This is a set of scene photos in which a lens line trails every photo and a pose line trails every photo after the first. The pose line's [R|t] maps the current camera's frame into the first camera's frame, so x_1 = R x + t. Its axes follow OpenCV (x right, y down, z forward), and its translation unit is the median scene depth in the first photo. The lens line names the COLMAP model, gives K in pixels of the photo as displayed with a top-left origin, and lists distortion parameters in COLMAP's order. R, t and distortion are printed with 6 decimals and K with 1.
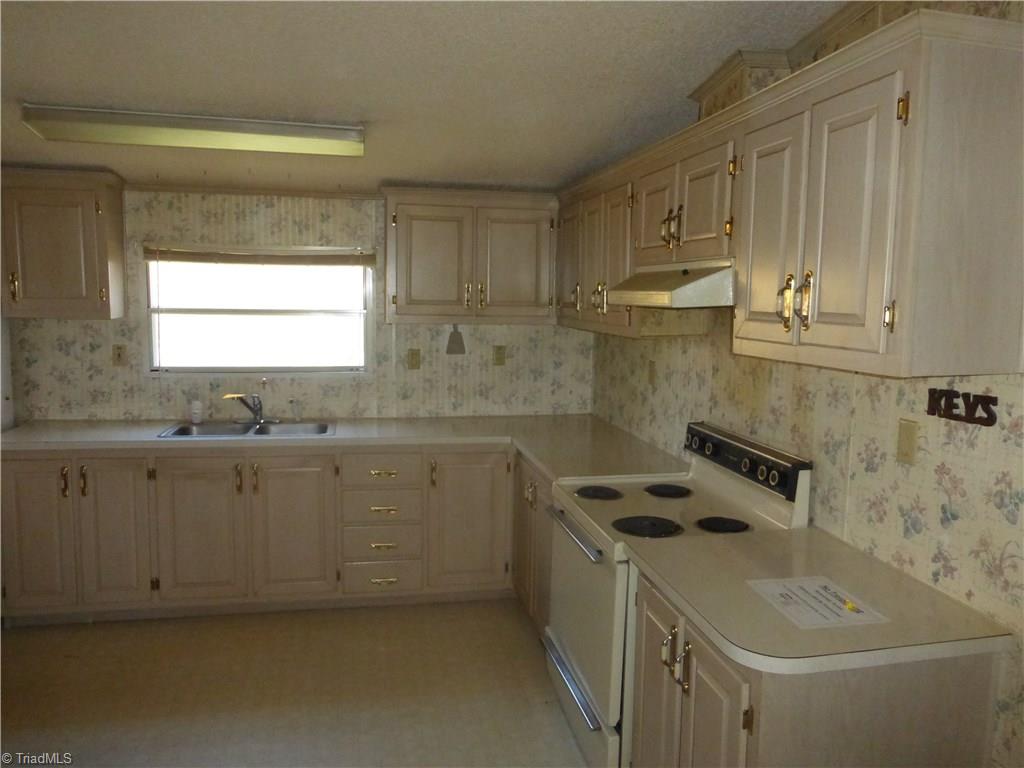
lens RADIAL K [[748.8, 0, 505.7], [0, 748.8, 384.9], [0, 0, 1]] dist [-0.001499, 0.001603]
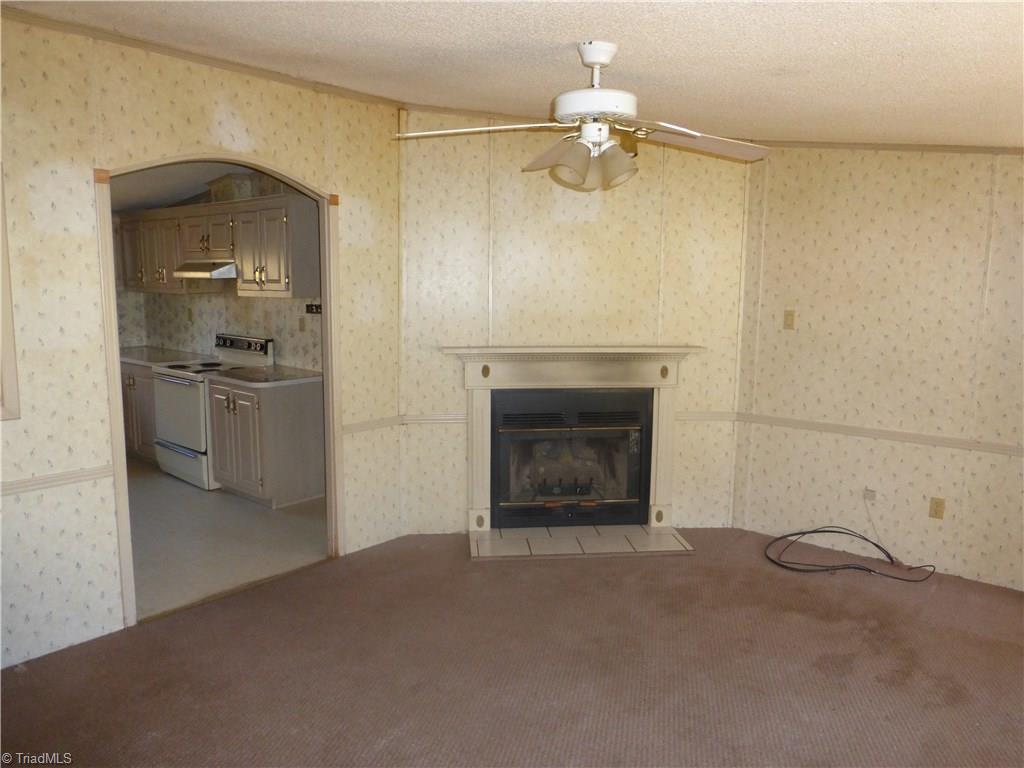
lens RADIAL K [[748.8, 0, 505.7], [0, 748.8, 384.9], [0, 0, 1]] dist [-0.001499, 0.001603]
pose [[0.780988, -0.095566, 0.617191, -0.557120], [0.076010, 0.995422, 0.057949, 0.170054], [-0.619903, 0.001655, 0.784677, -1.487235]]
